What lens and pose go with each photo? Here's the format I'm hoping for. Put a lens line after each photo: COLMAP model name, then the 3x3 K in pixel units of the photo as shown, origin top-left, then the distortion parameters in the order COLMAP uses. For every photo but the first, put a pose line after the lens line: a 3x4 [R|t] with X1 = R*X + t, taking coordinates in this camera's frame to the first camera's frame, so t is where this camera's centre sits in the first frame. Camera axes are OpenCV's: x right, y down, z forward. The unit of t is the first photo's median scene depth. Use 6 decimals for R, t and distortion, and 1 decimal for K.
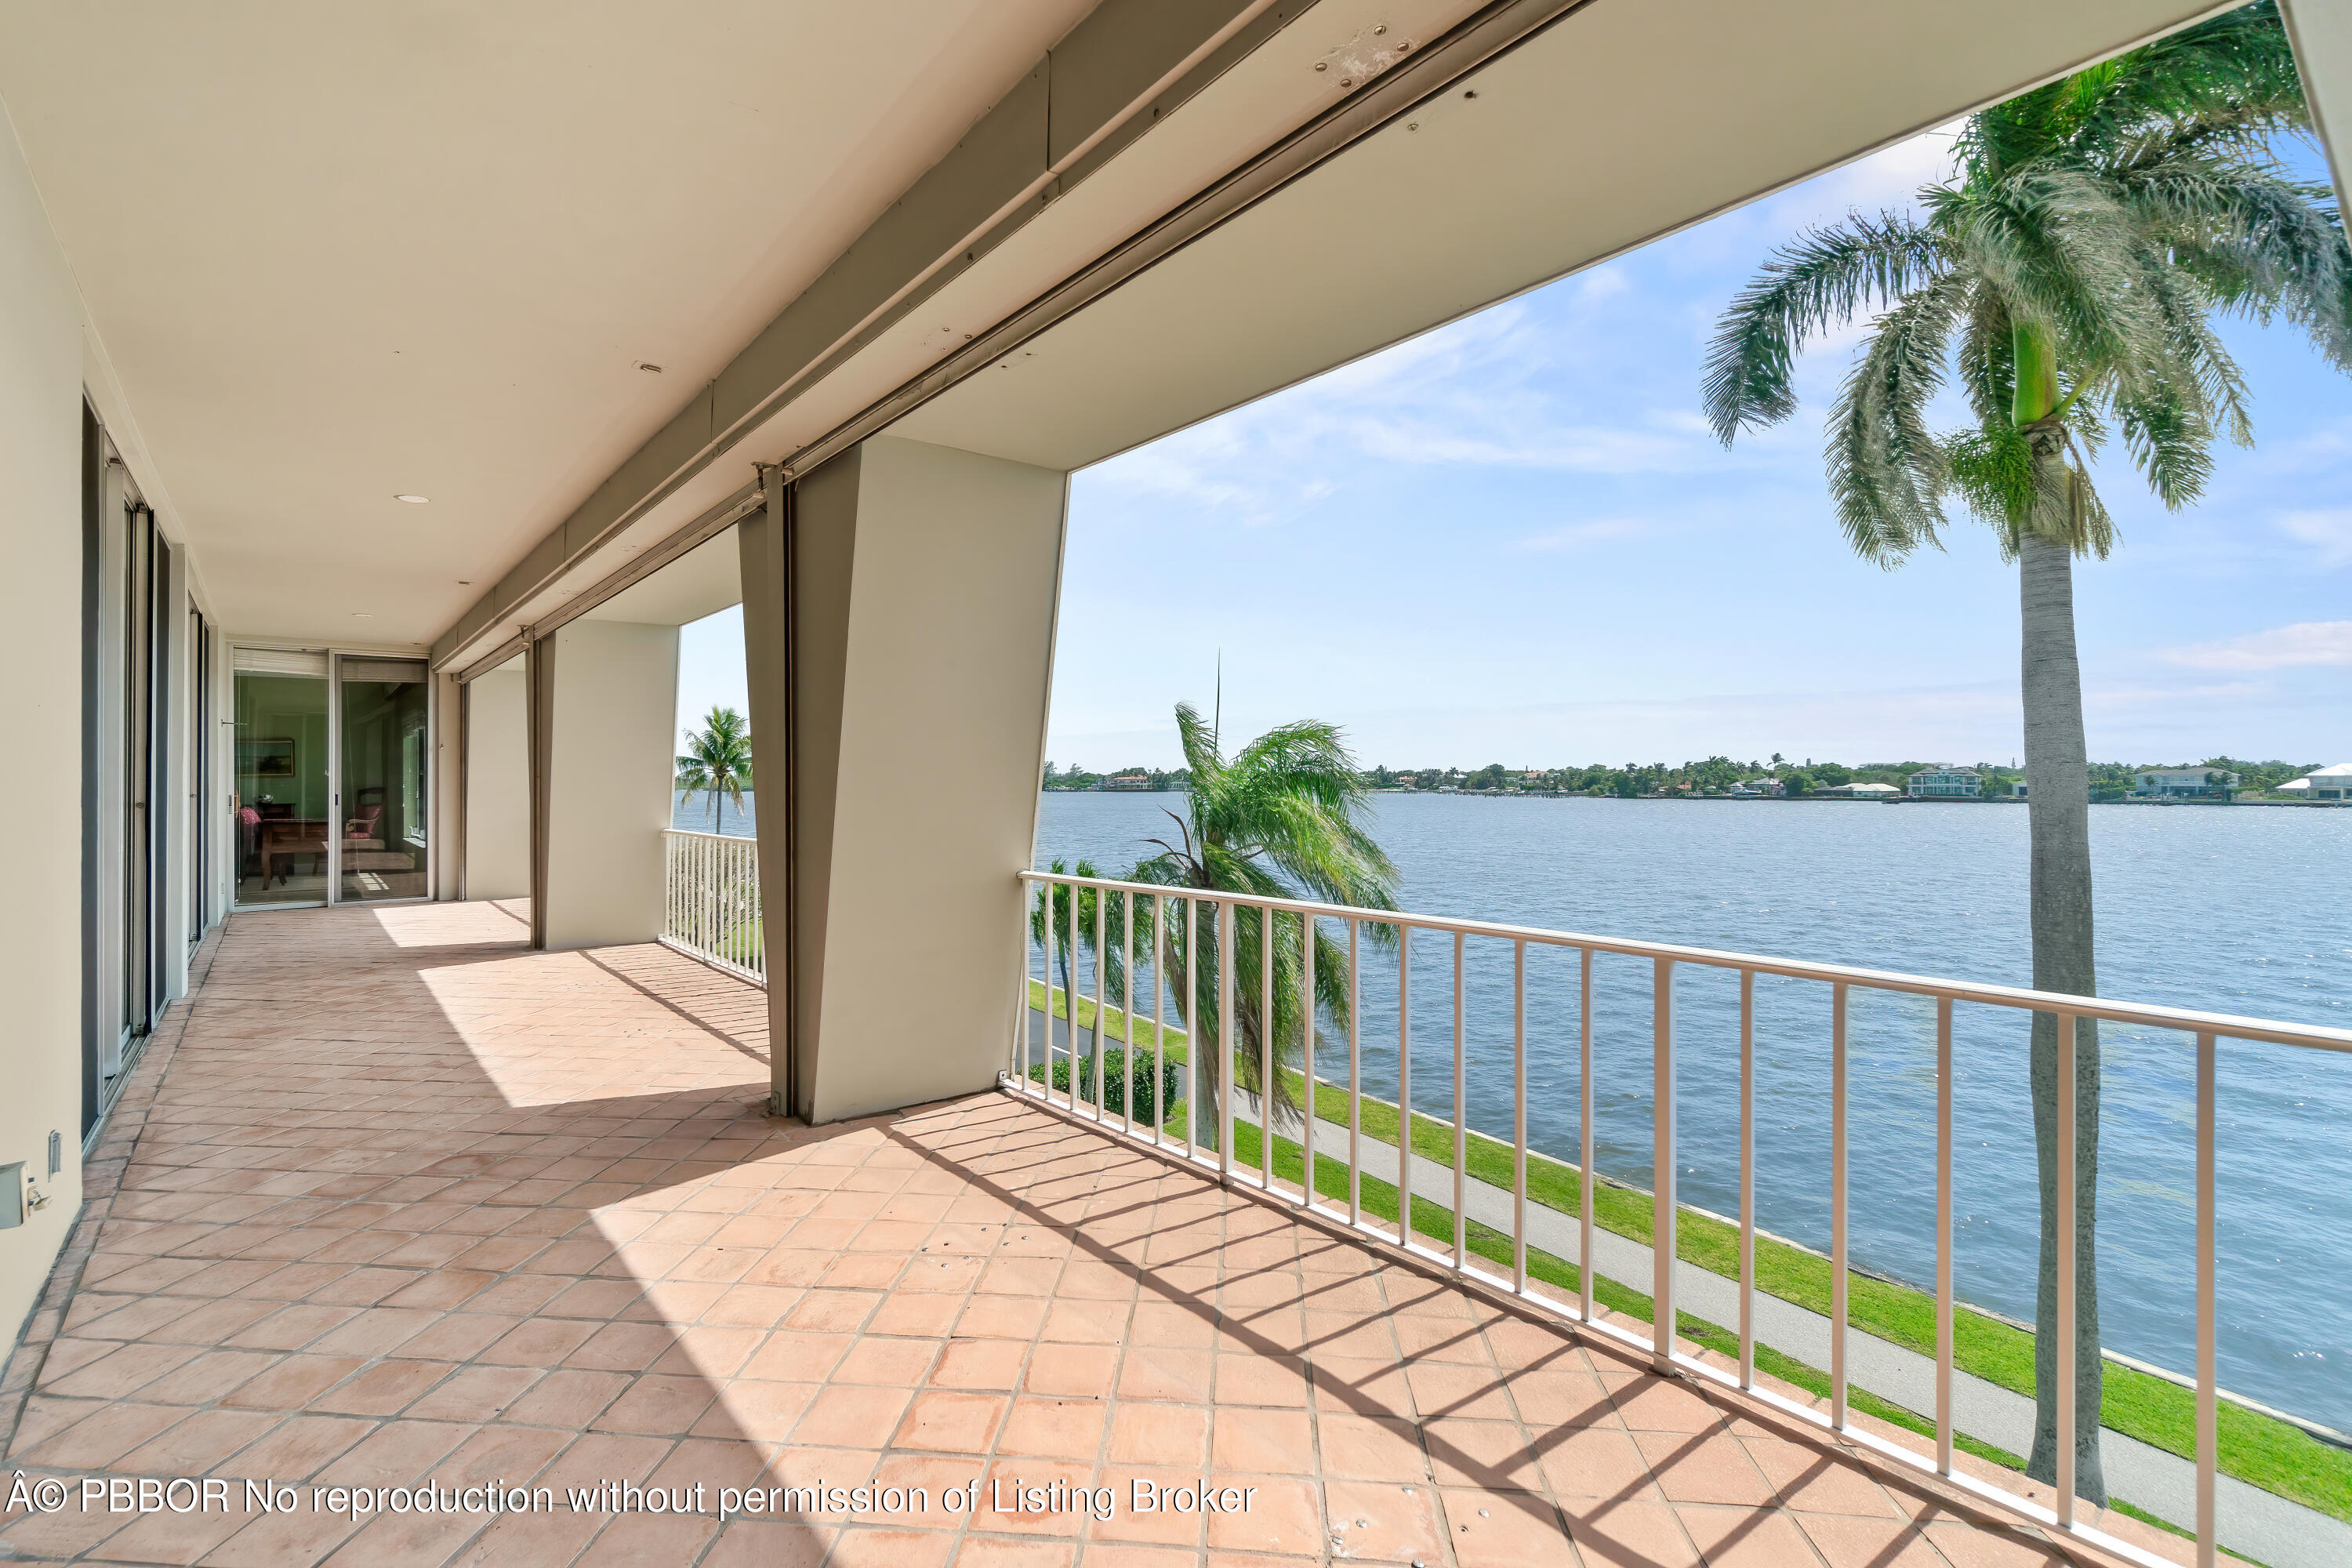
lens RADIAL K [[1053.4, 0, 1172.4], [0, 1053.4, 763.1], [0, 0, 1]] dist [0.003150, 0.000324]
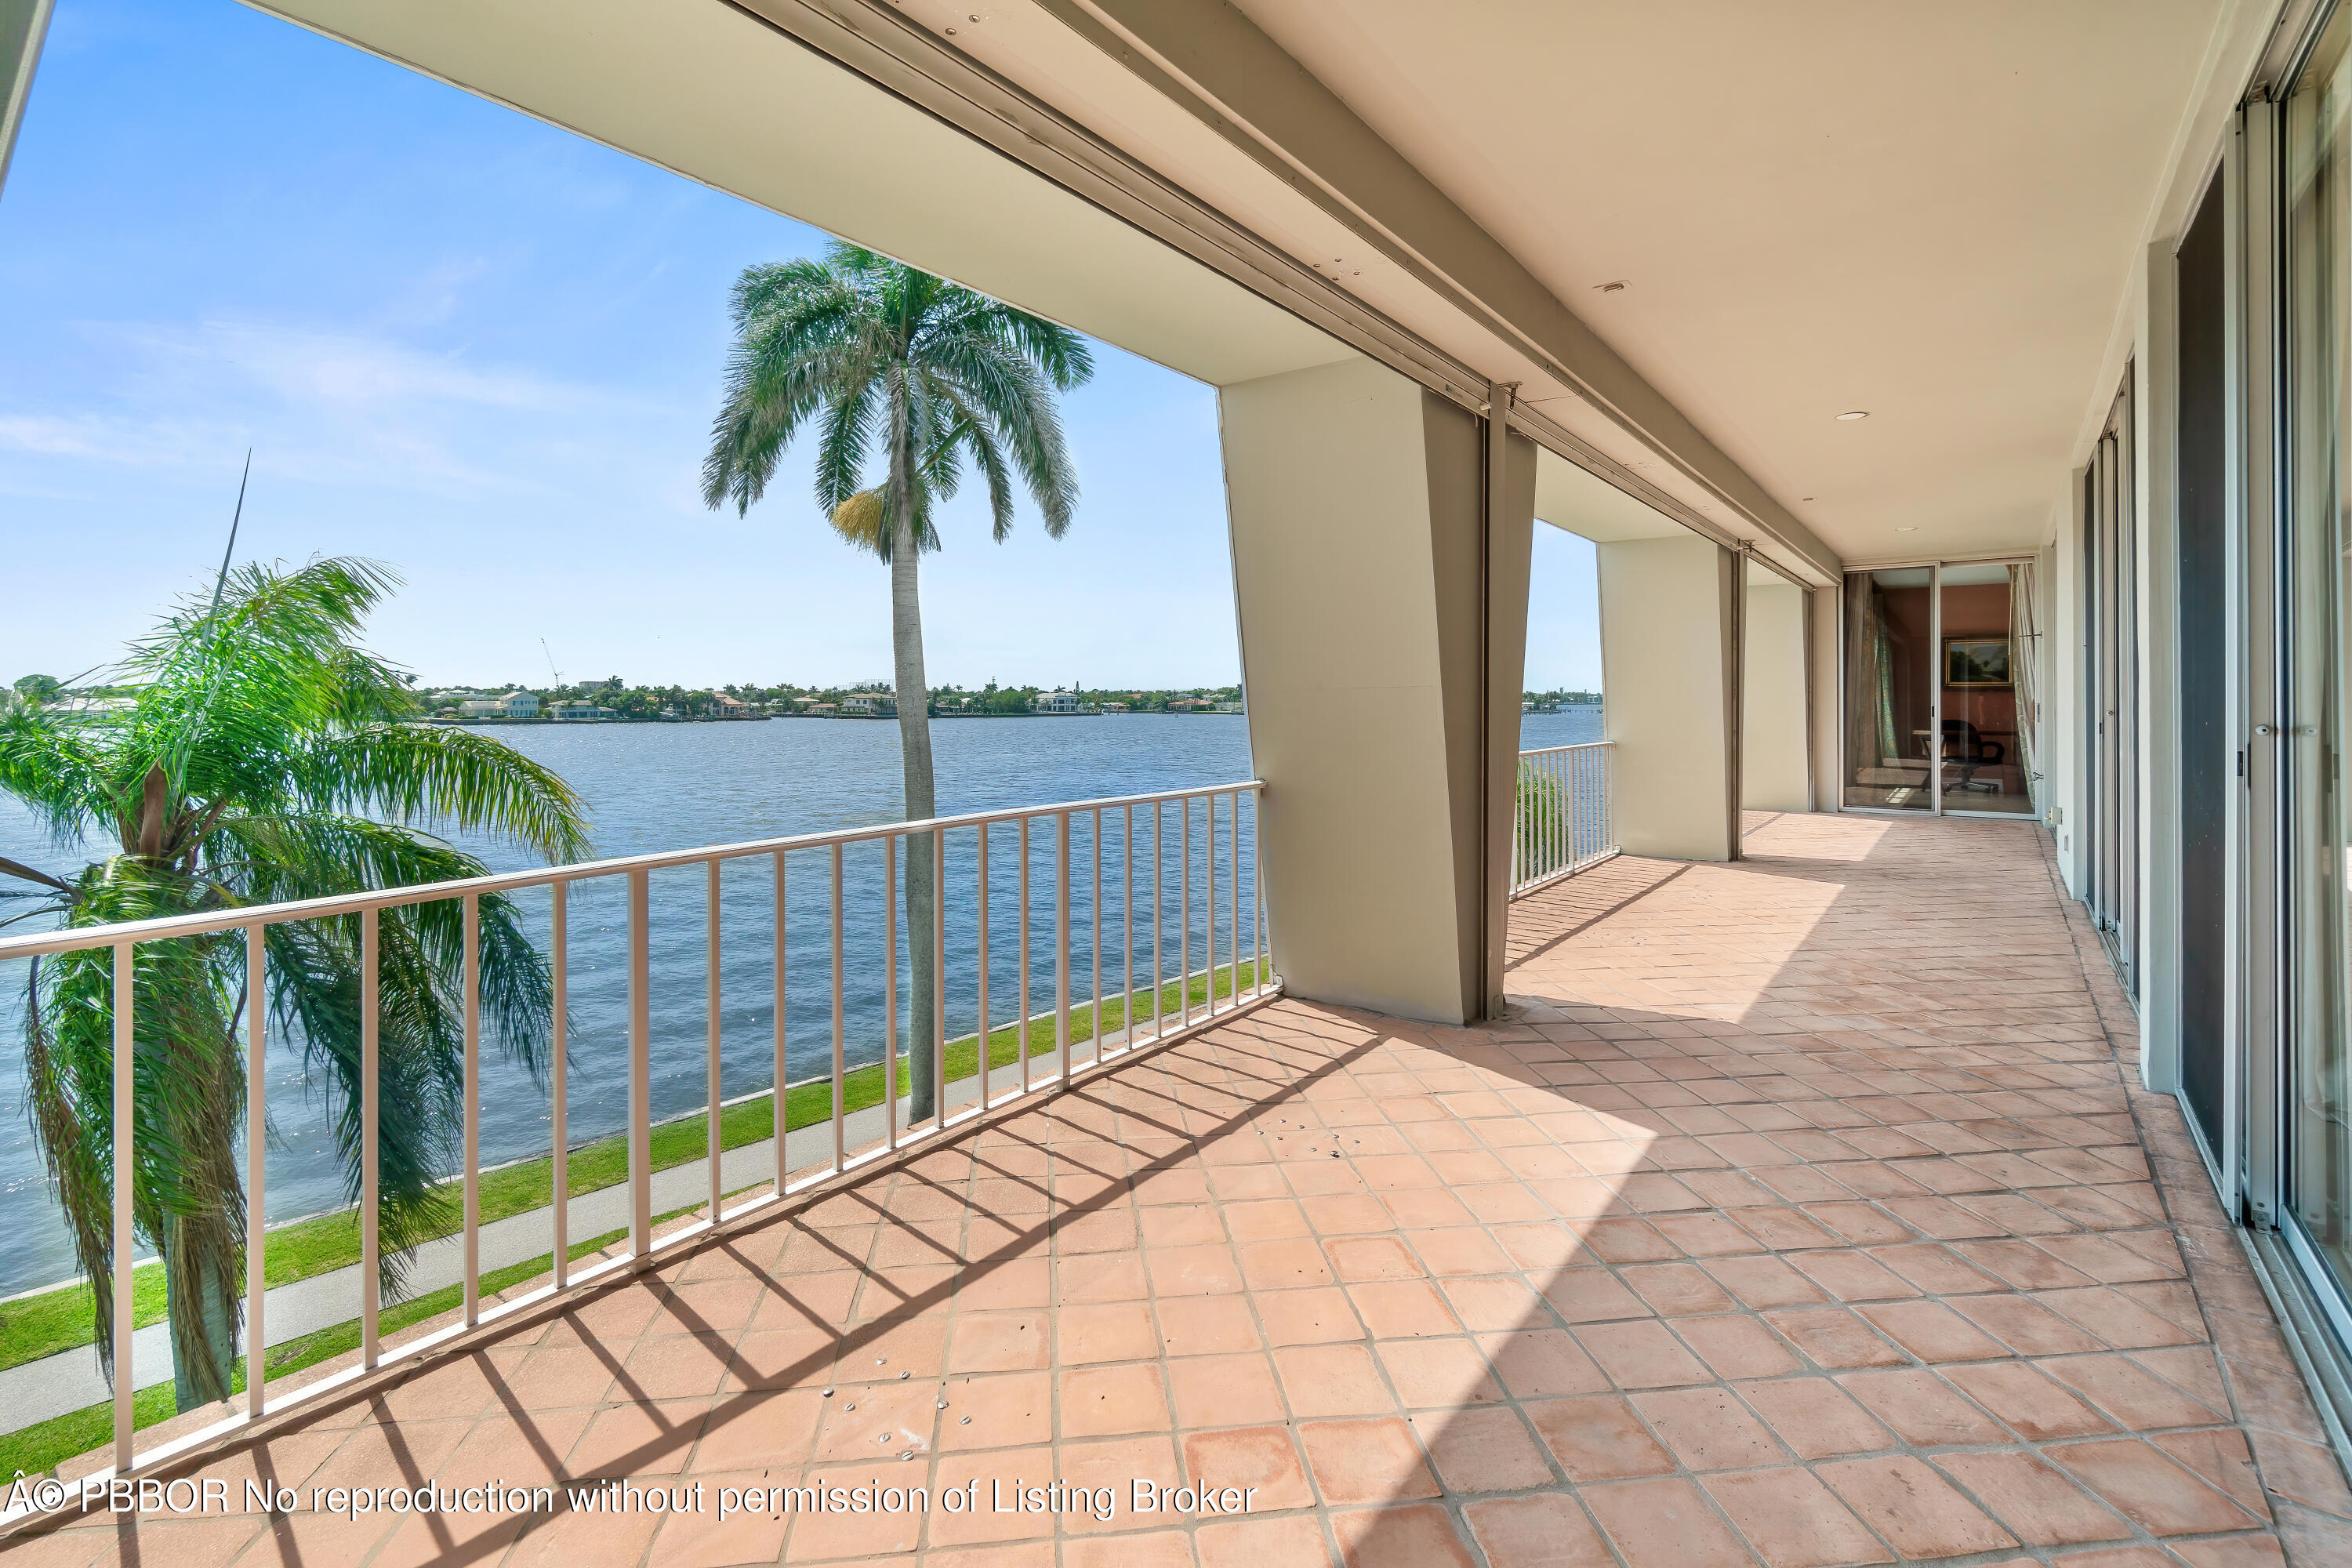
lens RADIAL K [[968.3, 0, 1180.0], [0, 968.3, 699.6], [0, 0, 1]] dist [0.001436, 0.000131]
pose [[-0.178234, -0.006782, 0.983965, -0.726300], [-0.015422, 0.999873, 0.004098, 0.009759], [-0.983867, -0.014444, -0.178316, 0.853886]]
